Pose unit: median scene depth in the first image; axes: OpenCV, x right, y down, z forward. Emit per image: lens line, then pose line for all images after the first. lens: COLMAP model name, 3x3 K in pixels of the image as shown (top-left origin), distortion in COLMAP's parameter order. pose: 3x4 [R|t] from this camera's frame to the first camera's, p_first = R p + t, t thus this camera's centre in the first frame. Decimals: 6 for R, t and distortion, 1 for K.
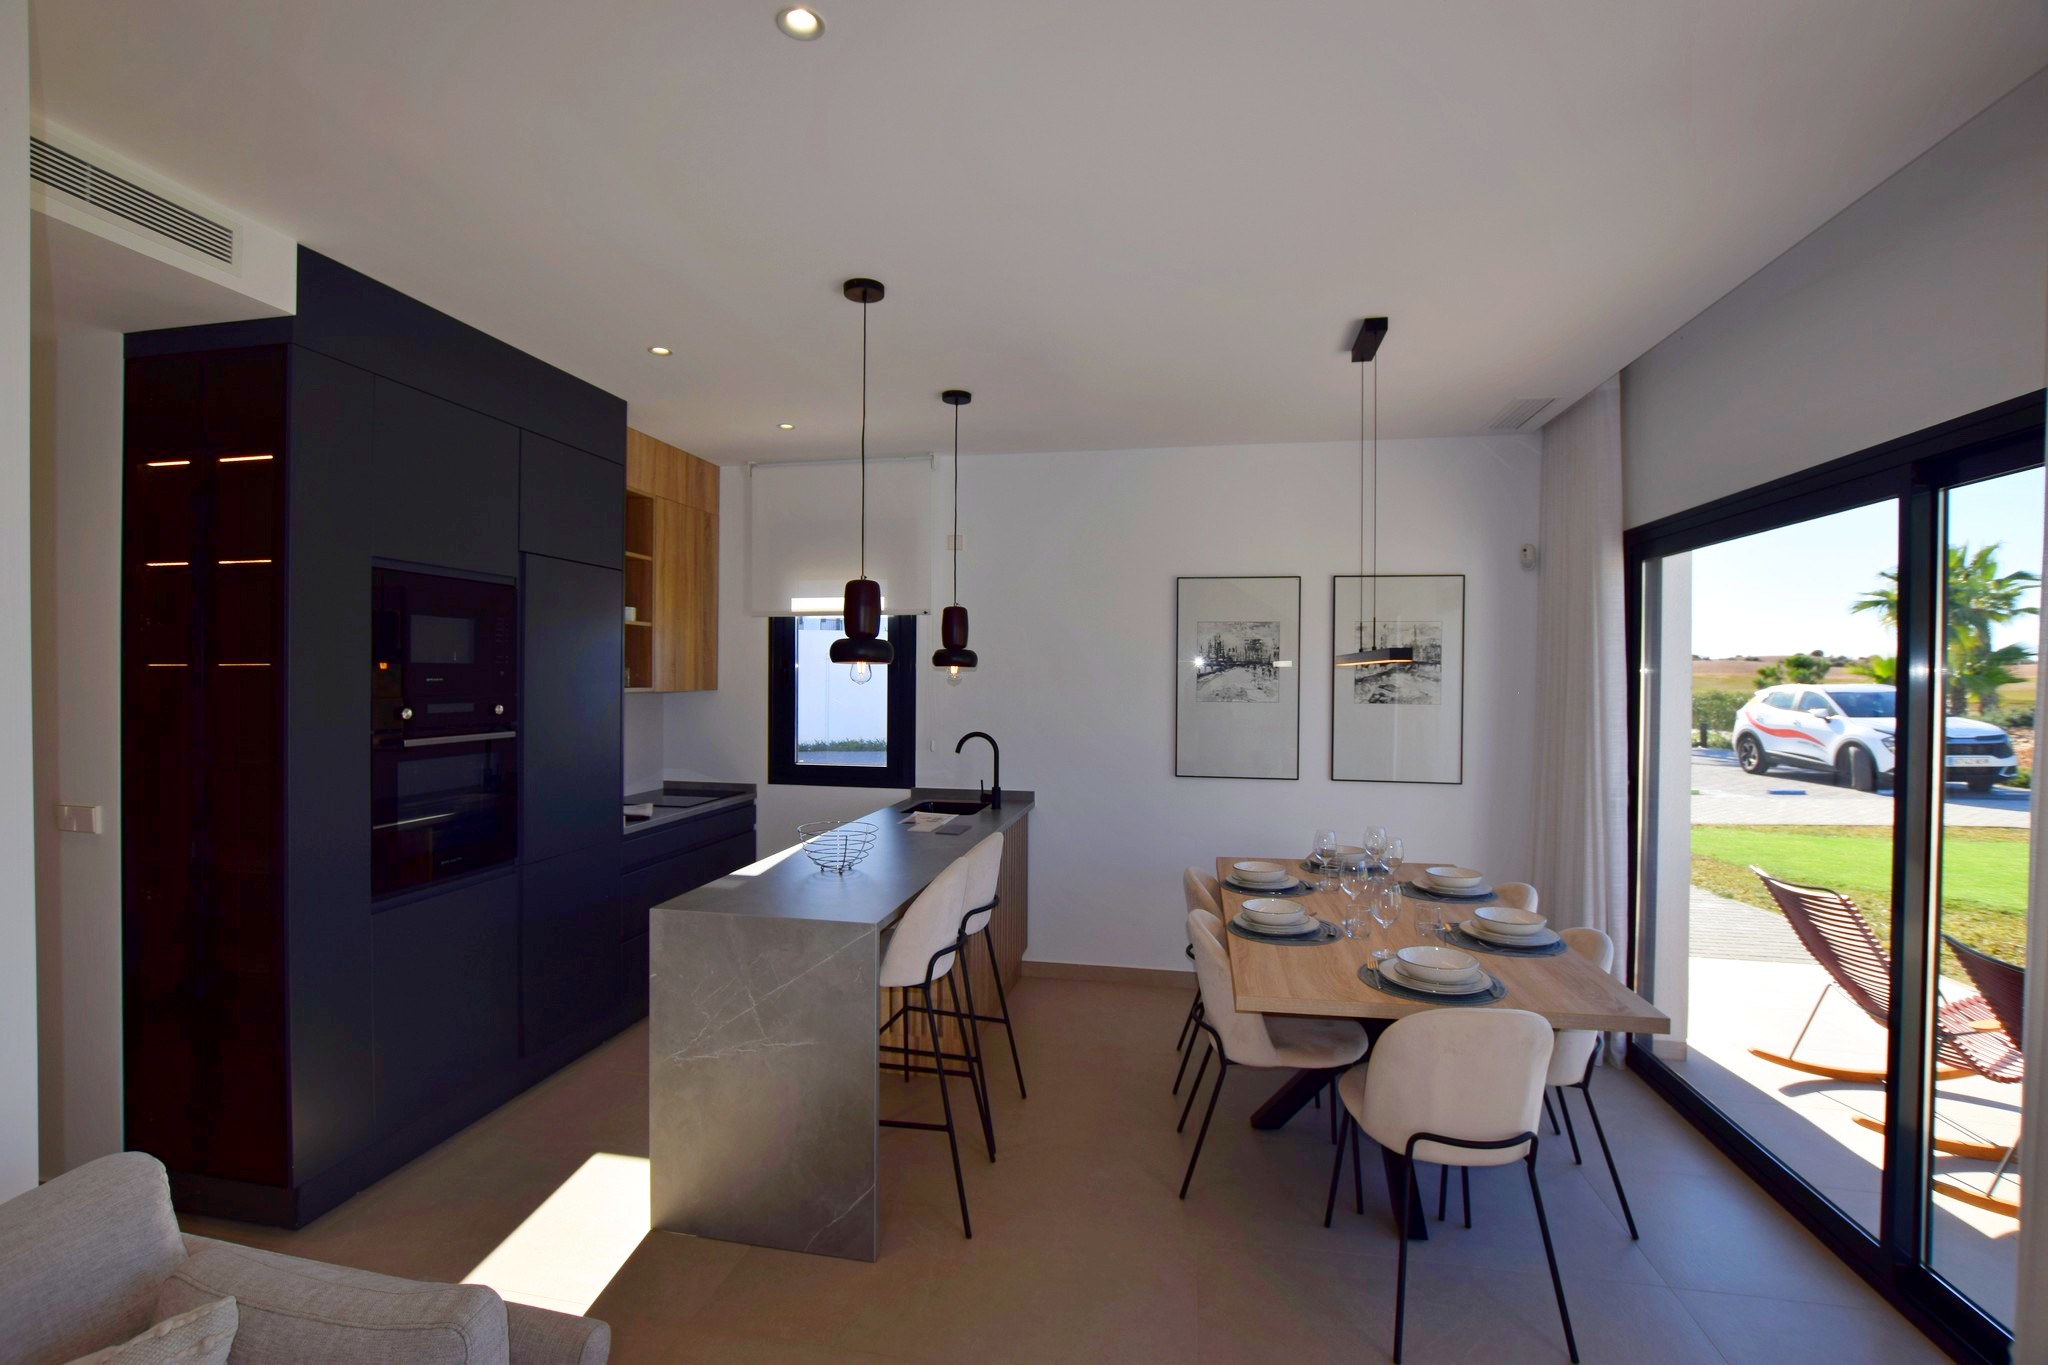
lens RADIAL K [[902.7, 0, 1021.9], [0, 902.7, 681.0], [0, 0, 1]] dist [-0.032901, 0.006204]
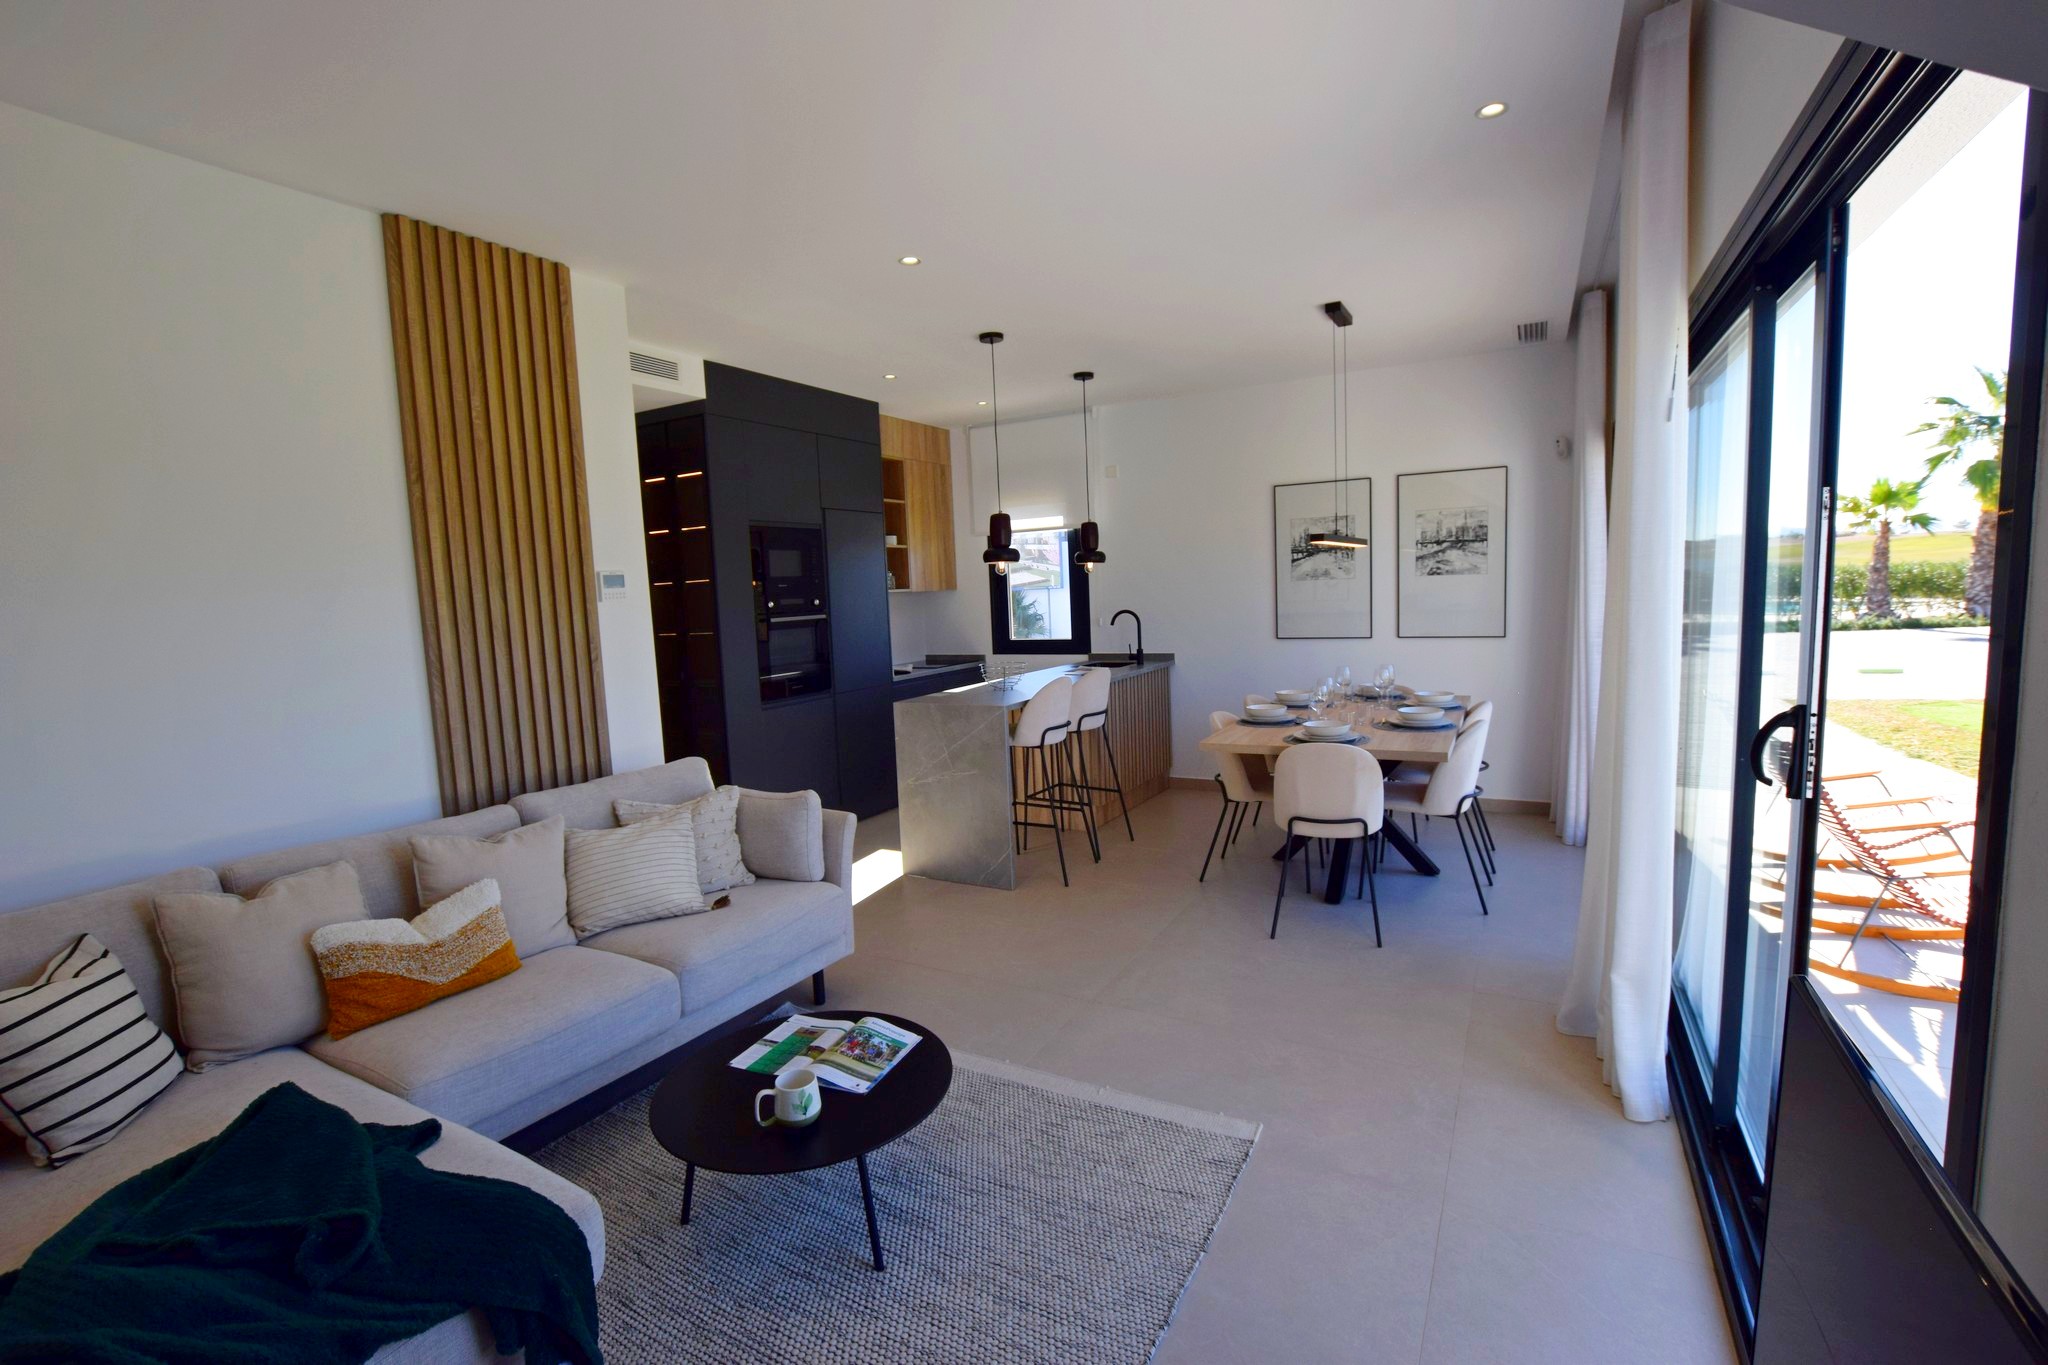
lens RADIAL K [[902.7, 0, 1024.0], [0, 902.7, 682.5], [0, 0, 1]] dist [-0.032901, 0.006204]
pose [[0.948538, -0.013627, -0.316370, 0.246578], [0.046608, 0.994200, 0.096918, 0.025856], [0.313214, -0.106676, 0.943672, -0.383386]]
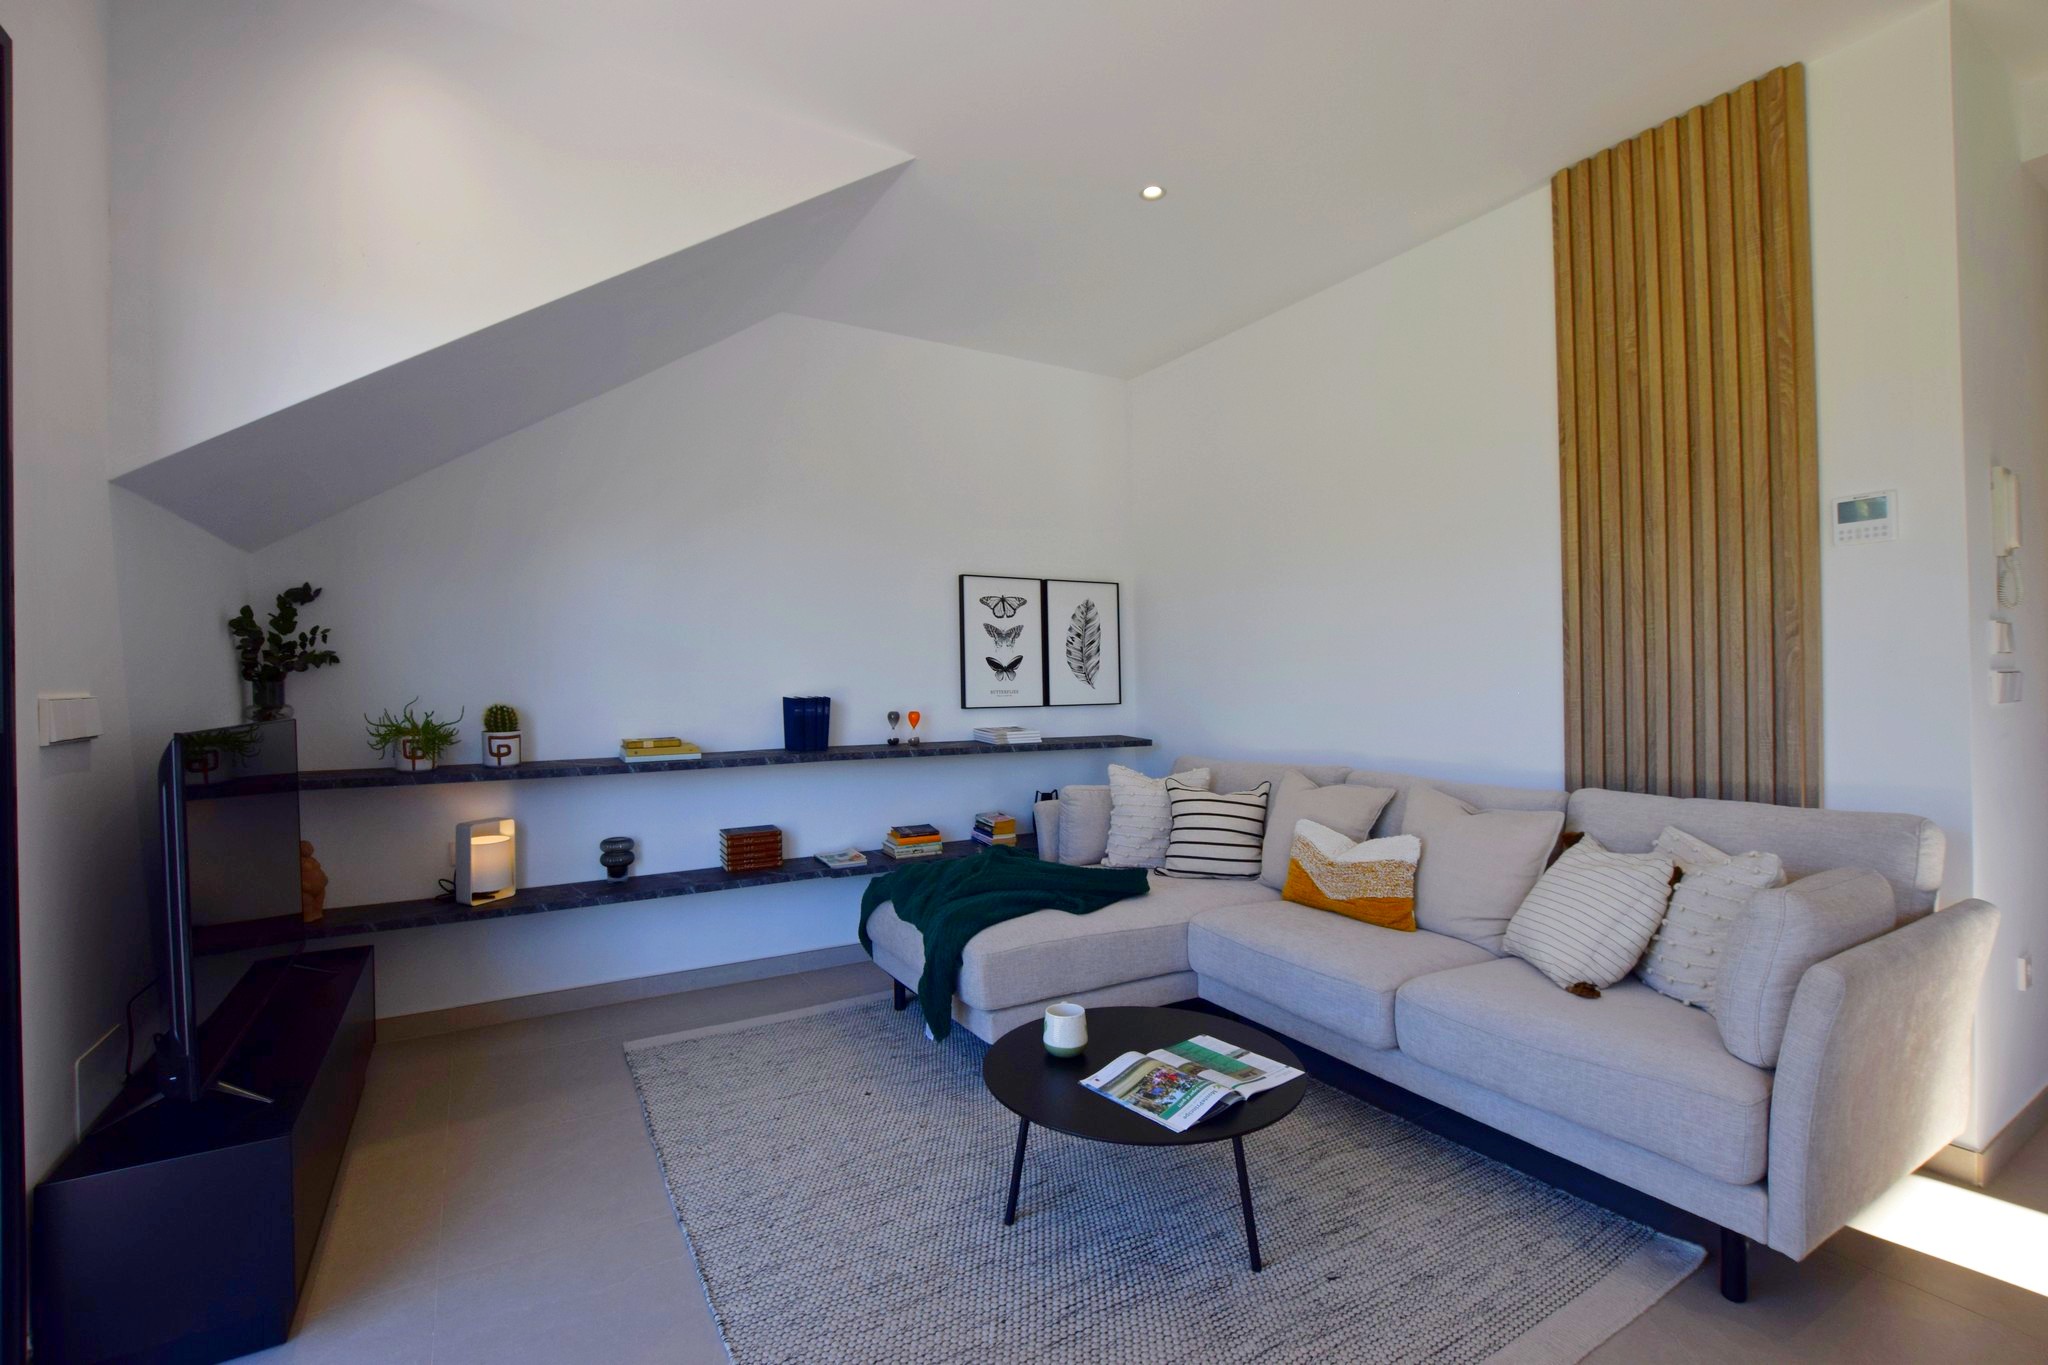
lens RADIAL K [[902.7, 0, 1020.1], [0, 902.7, 679.0], [0, 0, 1]] dist [-0.032901, 0.006204]
pose [[-0.742745, -0.001826, -0.669572, 0.325415], [0.004700, 0.999957, -0.007941, 0.092816], [0.669558, -0.009046, -0.742705, 0.320540]]
